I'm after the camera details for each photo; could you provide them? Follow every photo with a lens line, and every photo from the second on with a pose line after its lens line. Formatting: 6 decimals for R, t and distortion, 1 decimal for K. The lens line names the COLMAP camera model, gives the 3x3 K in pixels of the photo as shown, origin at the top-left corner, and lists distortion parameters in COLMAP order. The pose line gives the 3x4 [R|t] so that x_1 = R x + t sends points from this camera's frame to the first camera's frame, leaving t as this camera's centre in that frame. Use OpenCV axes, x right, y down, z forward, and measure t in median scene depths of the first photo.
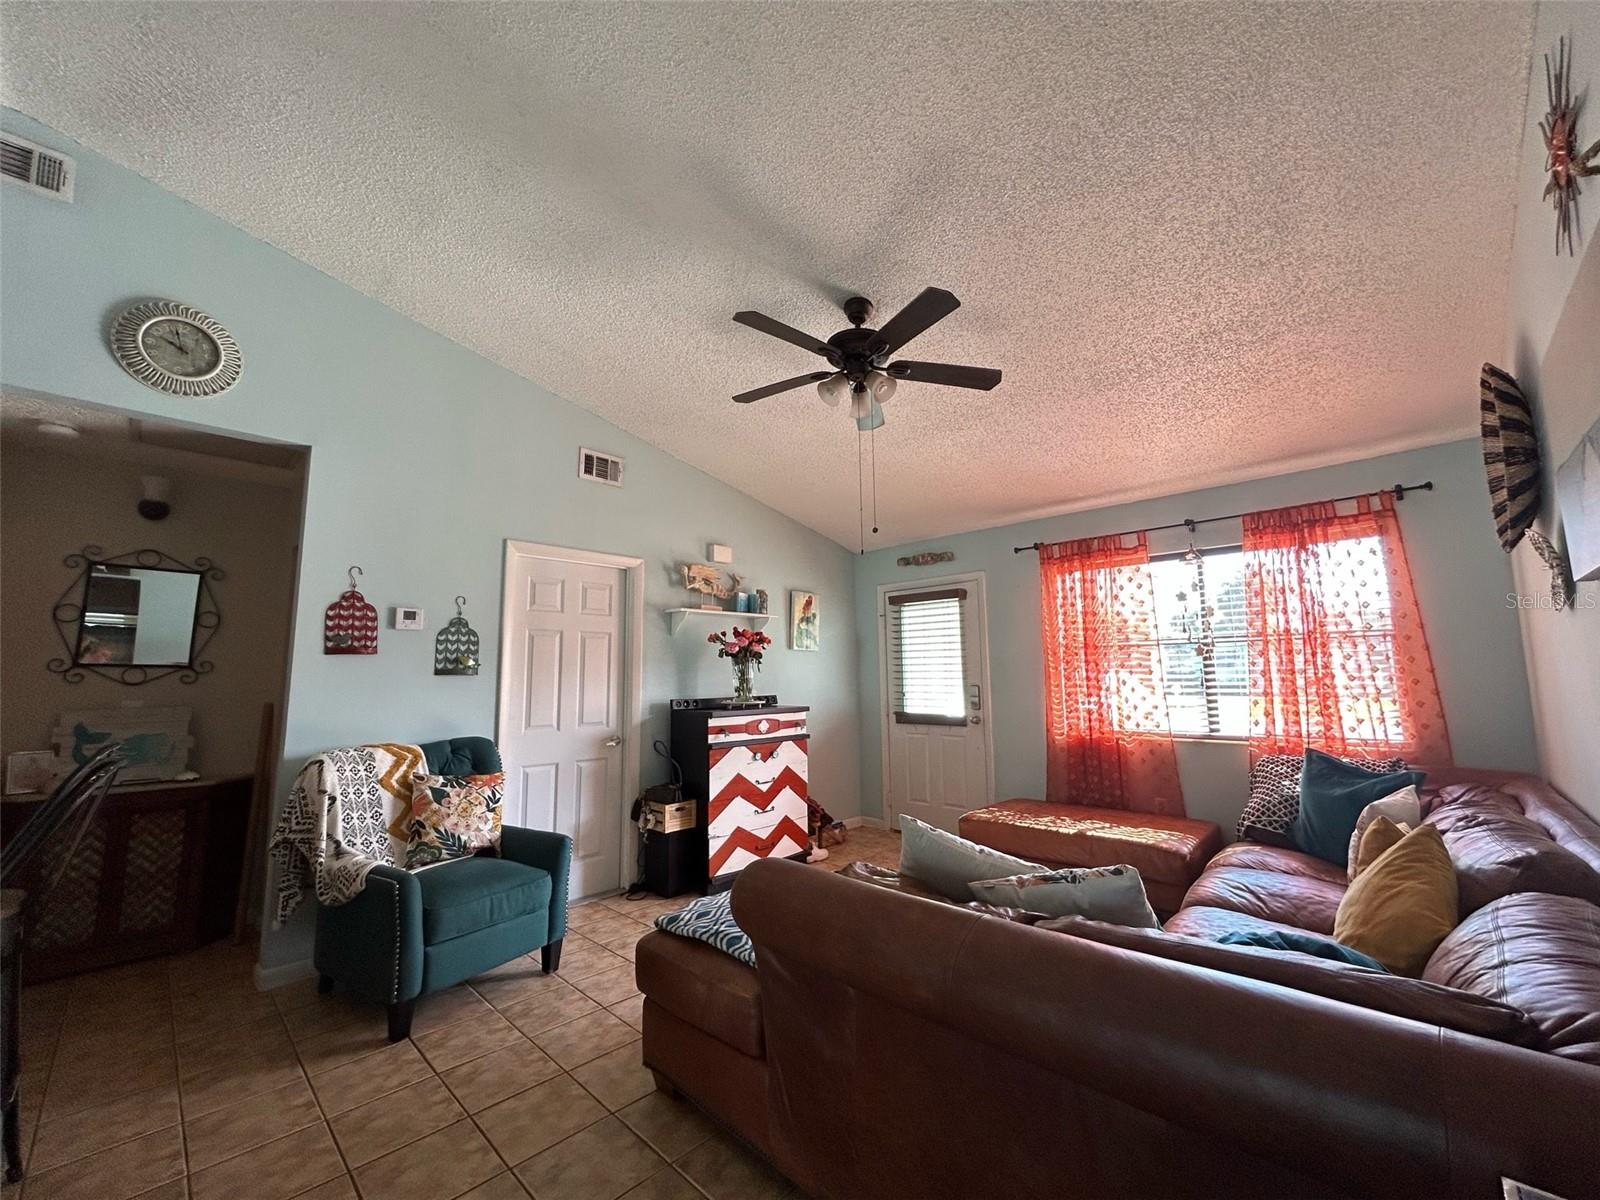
lens RADIAL K [[642.8, 0, 800.0], [0, 642.8, 600.0], [0, 0, 1]] dist [0.001996, 0.000367]
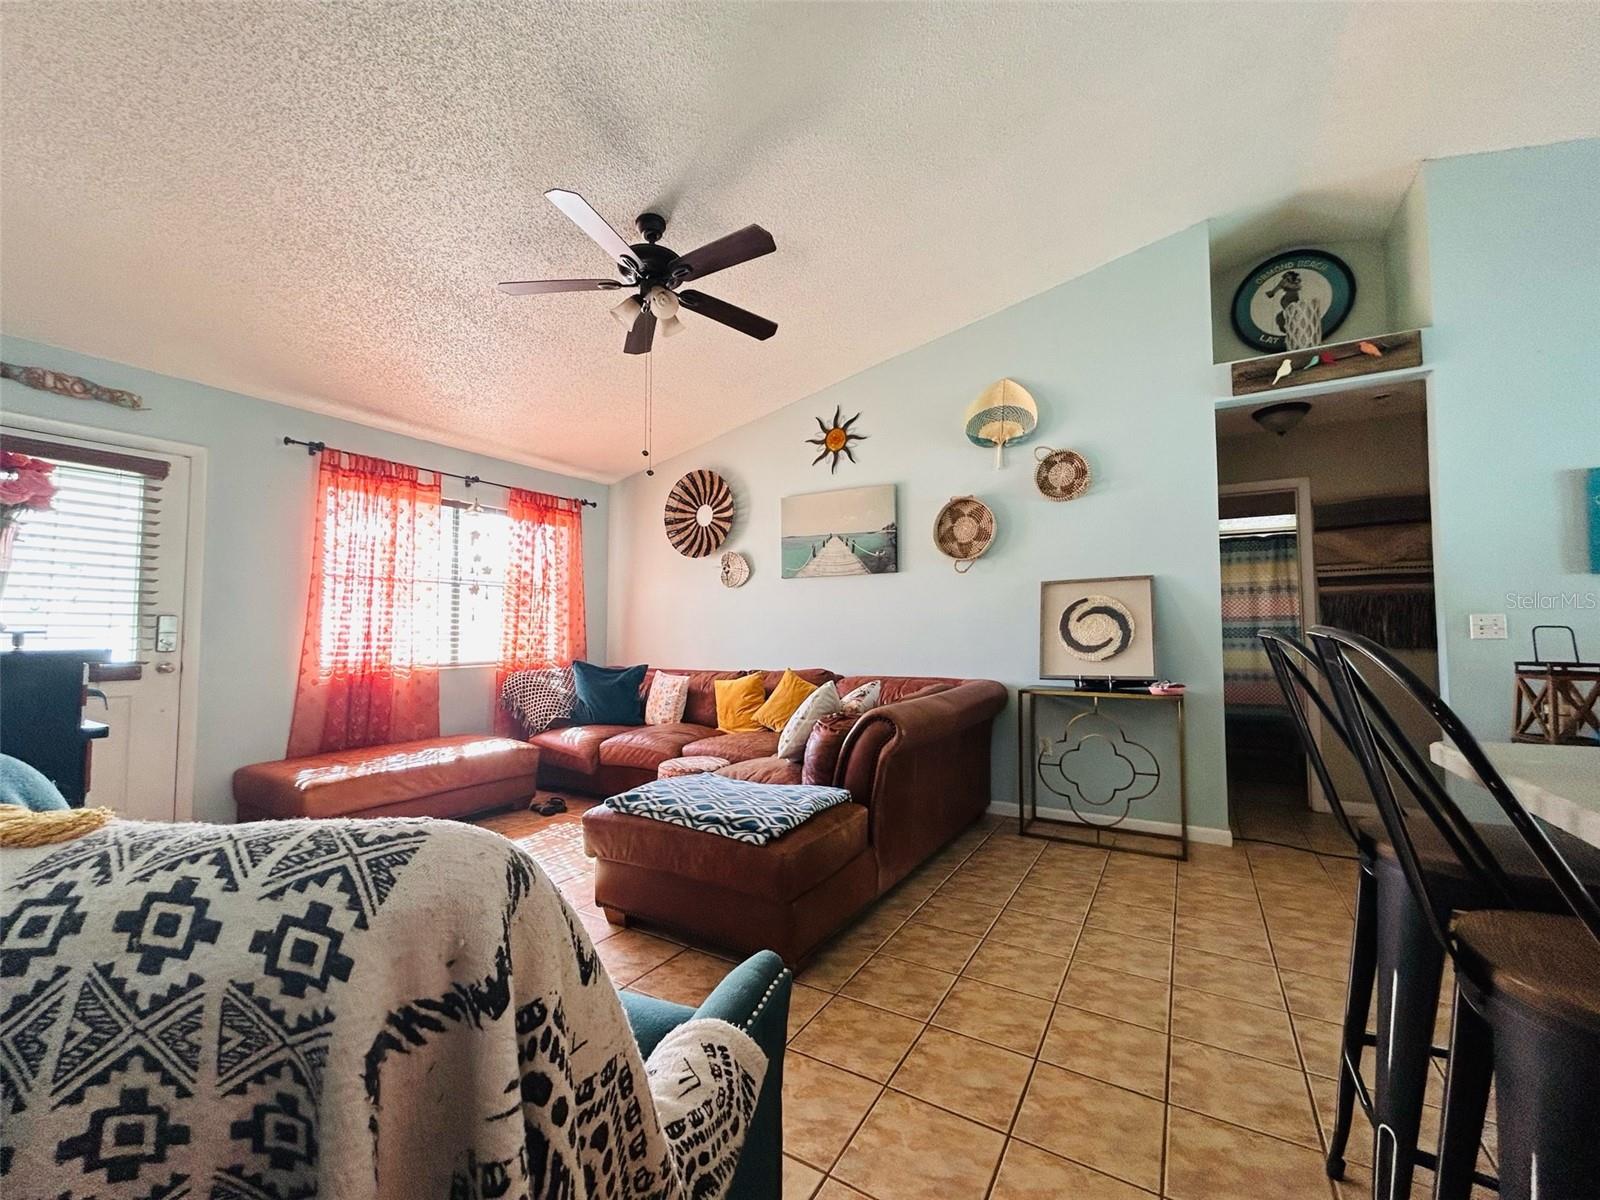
lens RADIAL K [[646.6, 0, 800.0], [0, 646.6, 600.0], [0, 0, 1]] dist [-0.000917, 0.000174]
pose [[-0.208826, 0.061228, 0.976034, -0.614922], [-0.118540, 0.989094, -0.087410, 0.121931], [-0.970742, -0.133952, -0.199291, 0.621145]]
